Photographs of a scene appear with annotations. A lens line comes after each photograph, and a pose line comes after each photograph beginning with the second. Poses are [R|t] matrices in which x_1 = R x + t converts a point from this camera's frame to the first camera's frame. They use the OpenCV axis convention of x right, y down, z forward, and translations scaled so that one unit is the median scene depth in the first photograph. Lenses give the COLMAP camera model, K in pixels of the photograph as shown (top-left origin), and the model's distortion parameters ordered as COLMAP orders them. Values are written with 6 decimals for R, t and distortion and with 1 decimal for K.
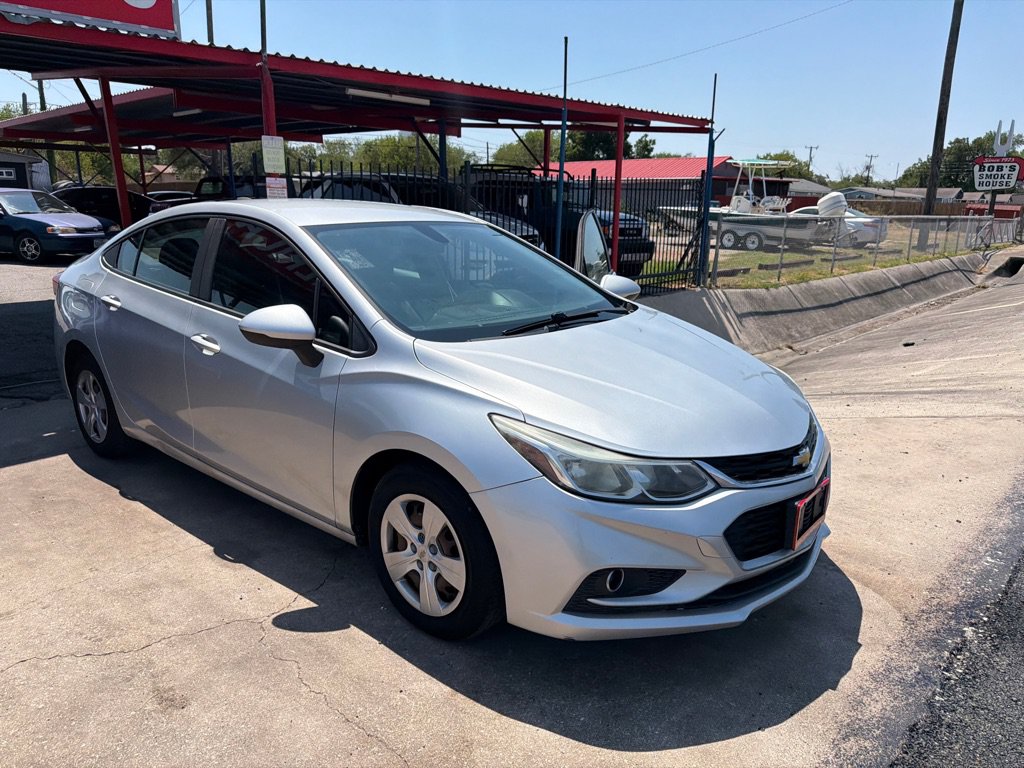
lens RADIAL K [[721.3, 0, 514.2], [0, 721.3, 382.4], [0, 0, 1]] dist [0.042857, -0.057351]
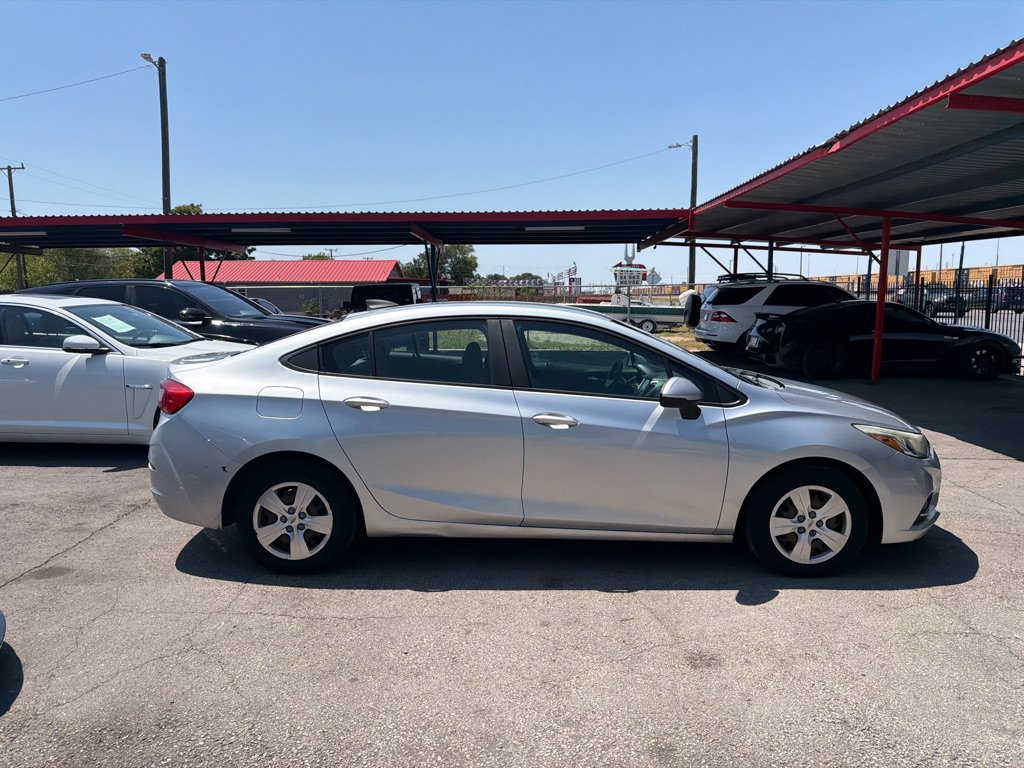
lens RADIAL K [[718.1, 0, 514.4], [0, 718.1, 392.7], [0, 0, 1]] dist [0.063576, -0.088203]
pose [[0.777127, -0.093749, 0.622323, -0.956417], [0.157293, 0.986393, -0.047825, -0.042496], [-0.609371, 0.135053, 0.781299, 0.076785]]
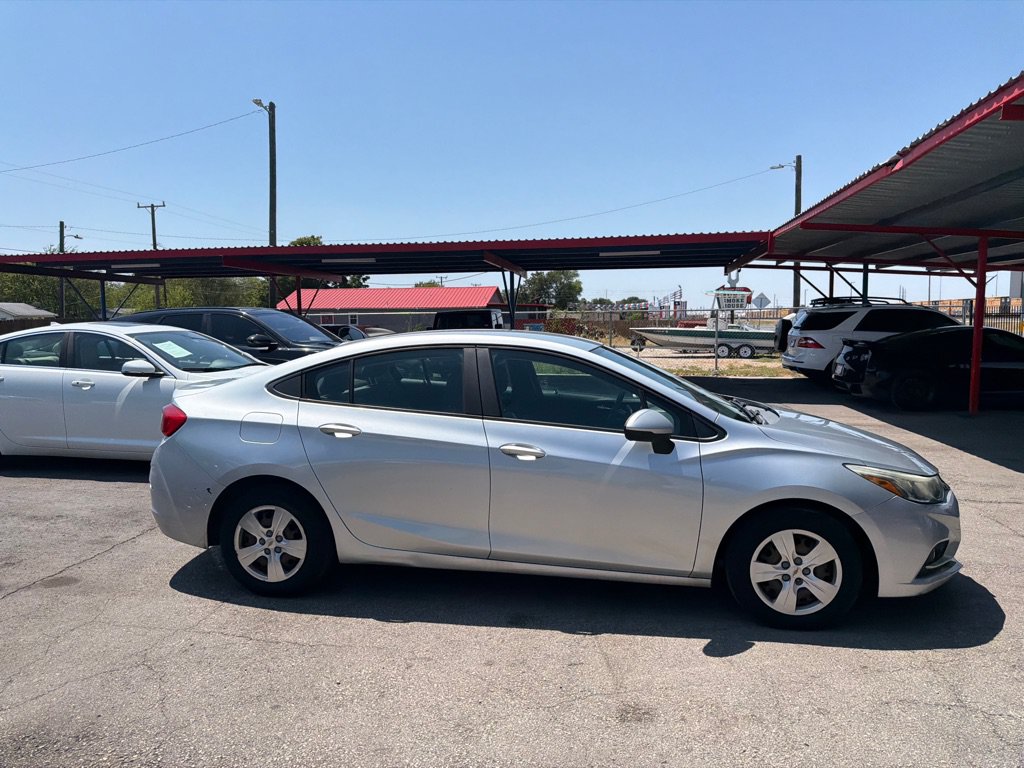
lens RADIAL K [[721.3, 0, 514.2], [0, 721.3, 382.4], [0, 0, 1]] dist [0.042857, -0.057351]
pose [[0.861480, -0.054970, 0.504808, -0.802593], [0.130851, 0.984582, -0.116091, -0.024493], [-0.490643, 0.166065, 0.855390, -0.016028]]
